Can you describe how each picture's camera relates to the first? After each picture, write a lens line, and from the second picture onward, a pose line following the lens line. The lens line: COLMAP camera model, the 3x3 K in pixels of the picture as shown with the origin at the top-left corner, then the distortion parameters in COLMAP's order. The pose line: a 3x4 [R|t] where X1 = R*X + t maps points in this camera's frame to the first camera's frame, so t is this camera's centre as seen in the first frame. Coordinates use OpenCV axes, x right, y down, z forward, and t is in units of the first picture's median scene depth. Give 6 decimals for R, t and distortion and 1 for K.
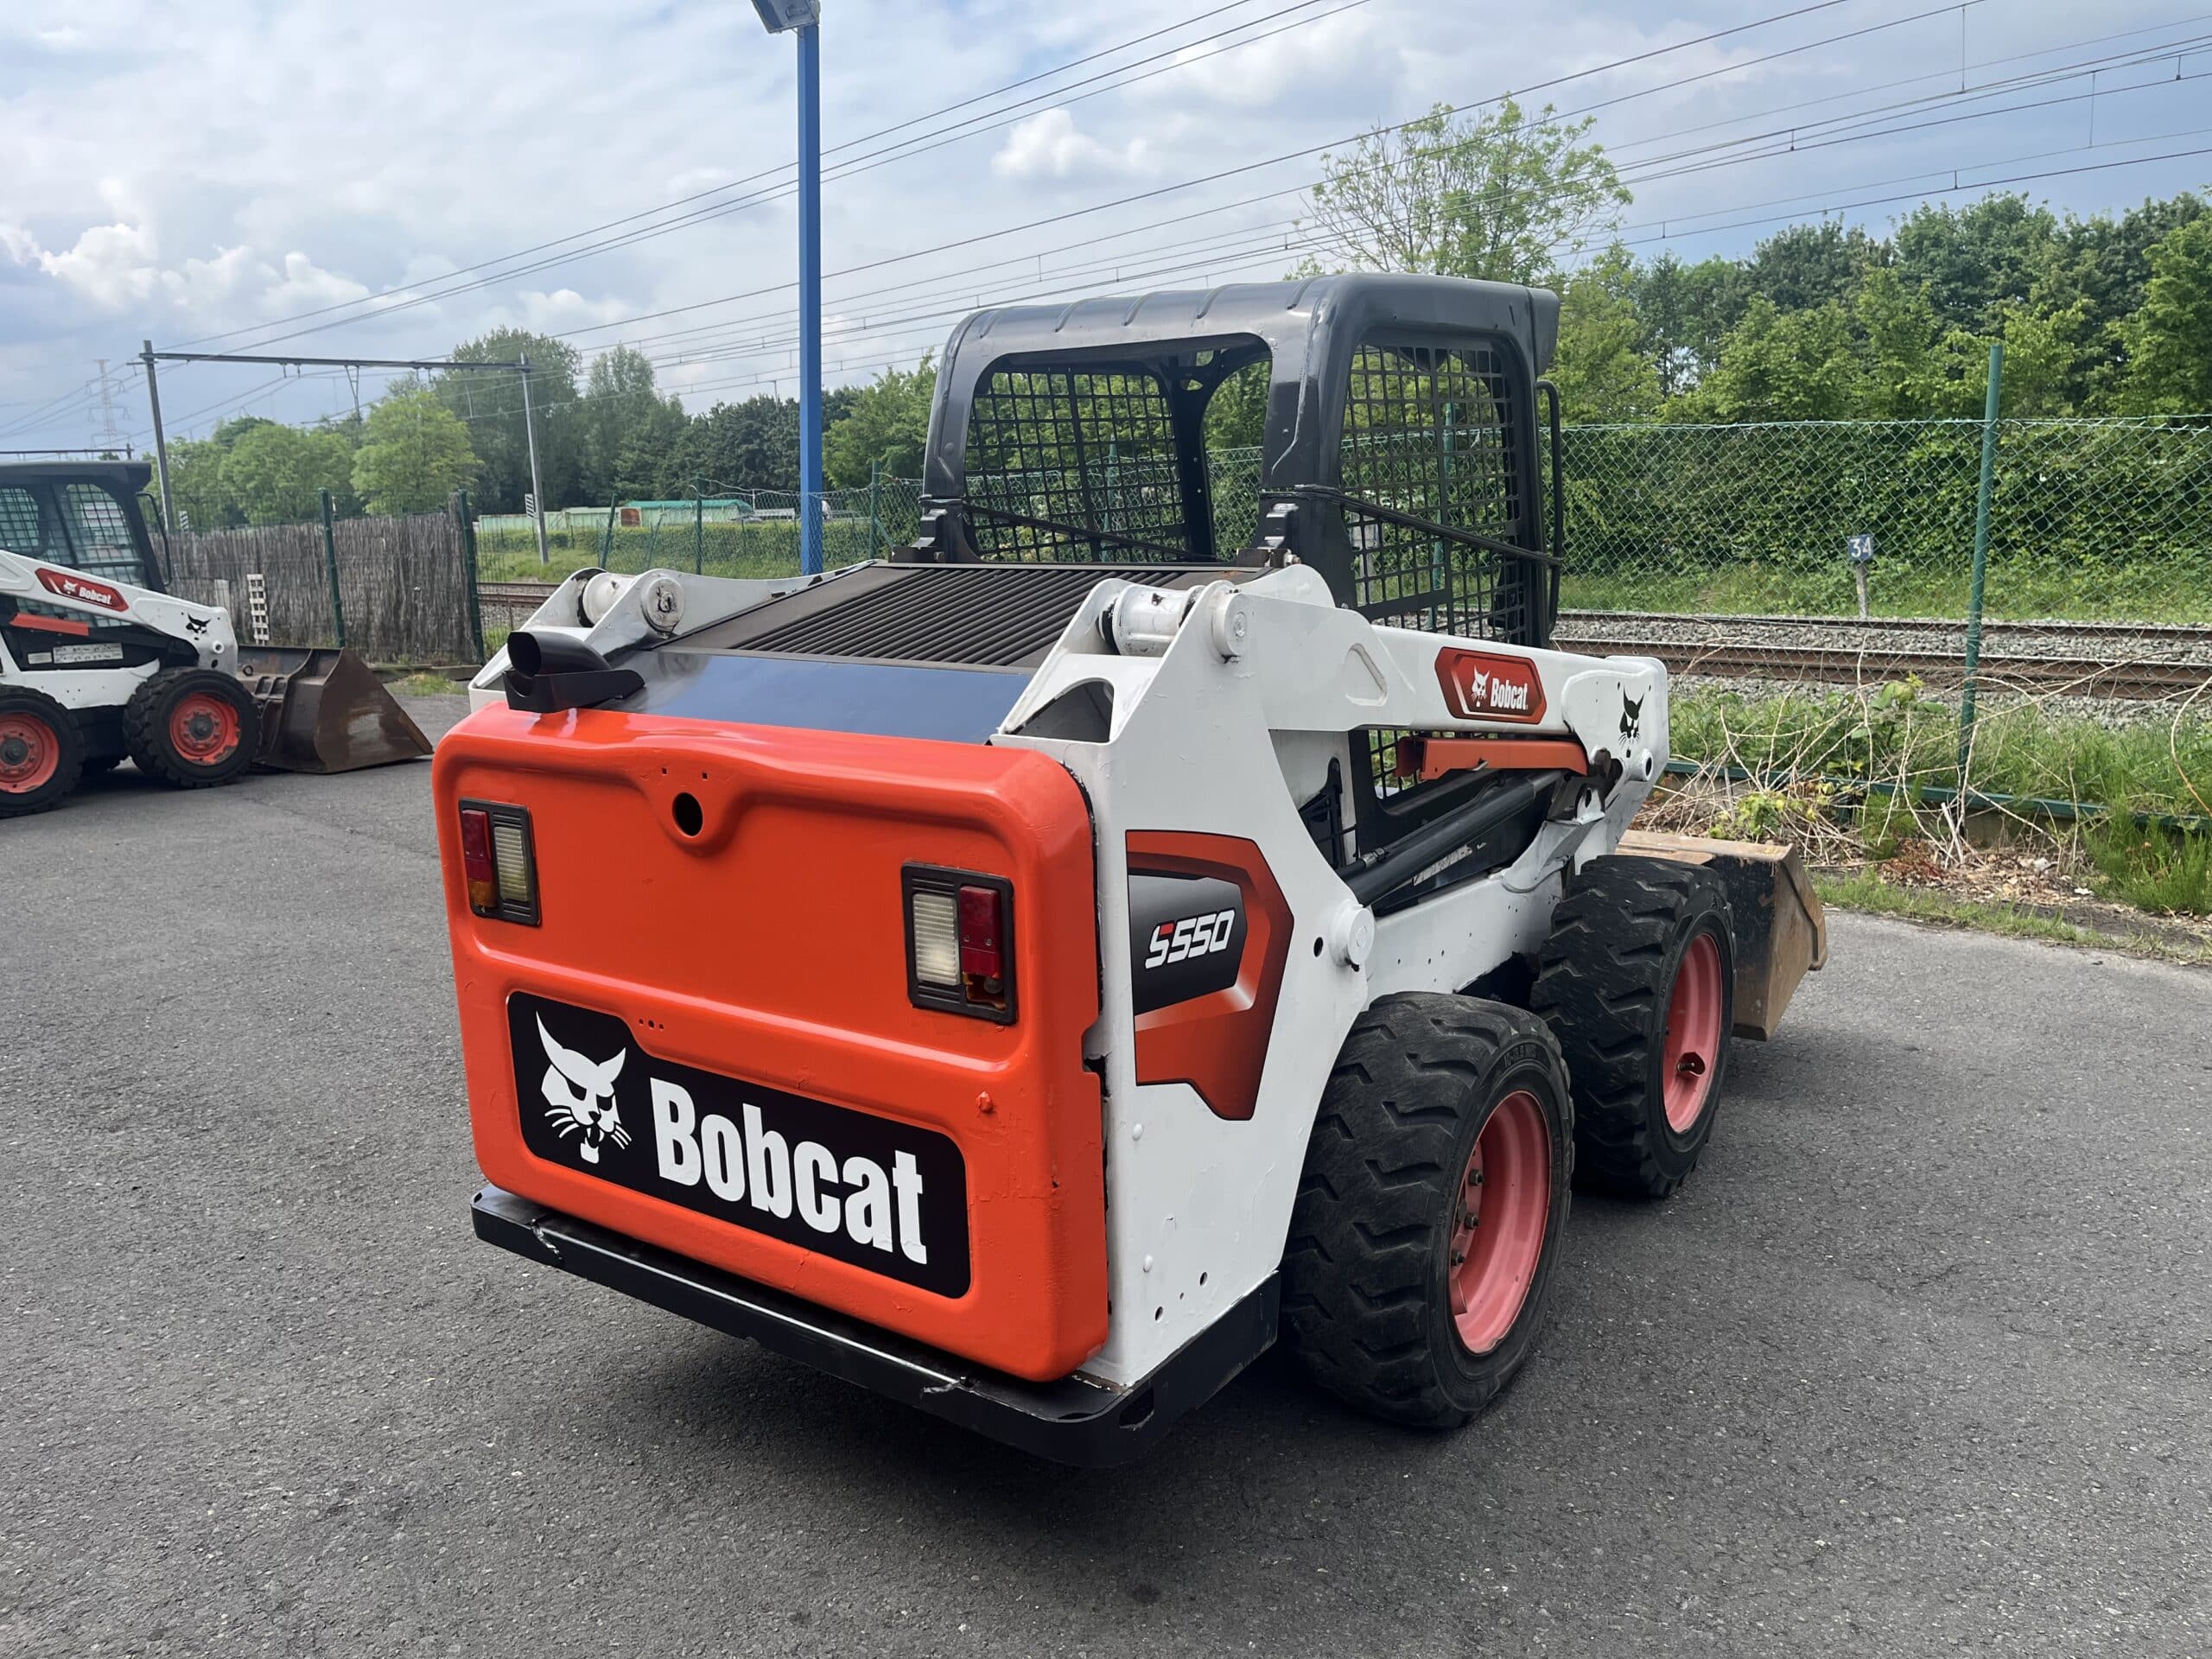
lens RADIAL K [[1660.1, 0, 1108.9], [0, 1660.1, 818.7], [0, 0, 1]] dist [0.067660, -0.087931]
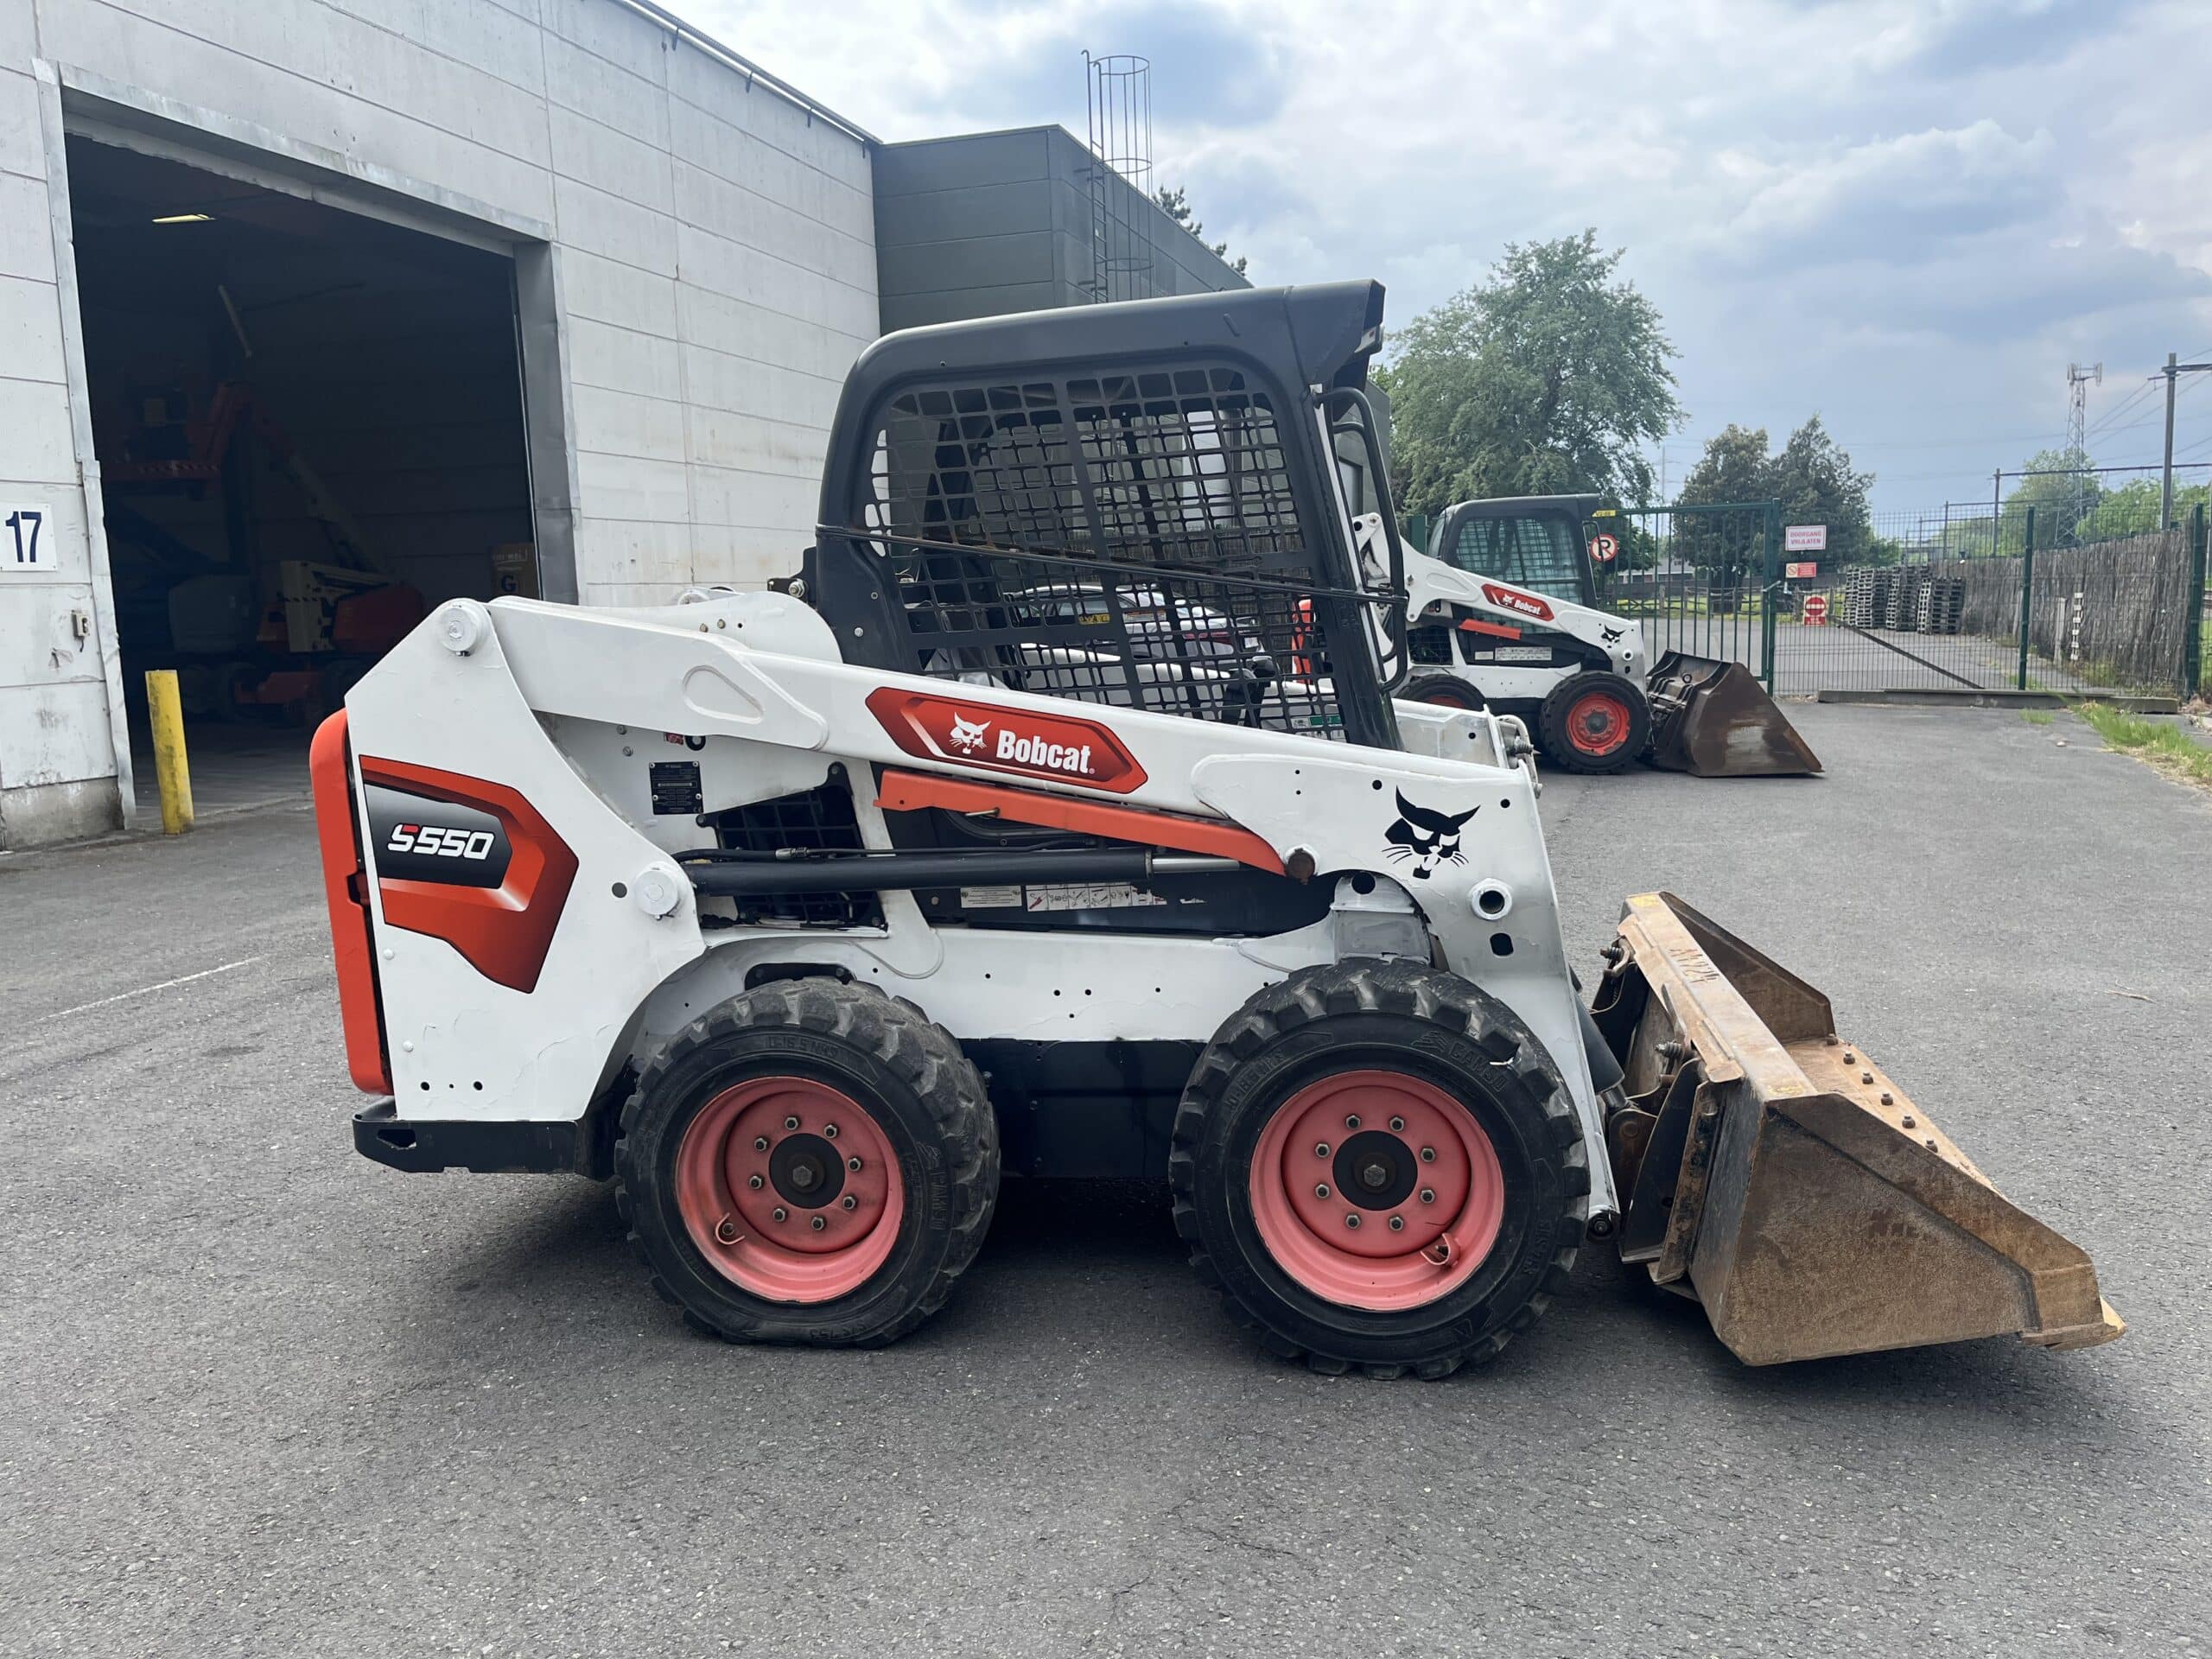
lens RADIAL K [[1660.1, 0, 1114.1], [0, 1660.1, 840.8], [0, 0, 1]] dist [0.067660, -0.087931]
pose [[0.443783, 0.151448, -0.883244, 0.513136], [-0.148272, 0.984440, 0.094301, -0.049560], [0.883783, 0.089111, 0.459333, 0.267972]]
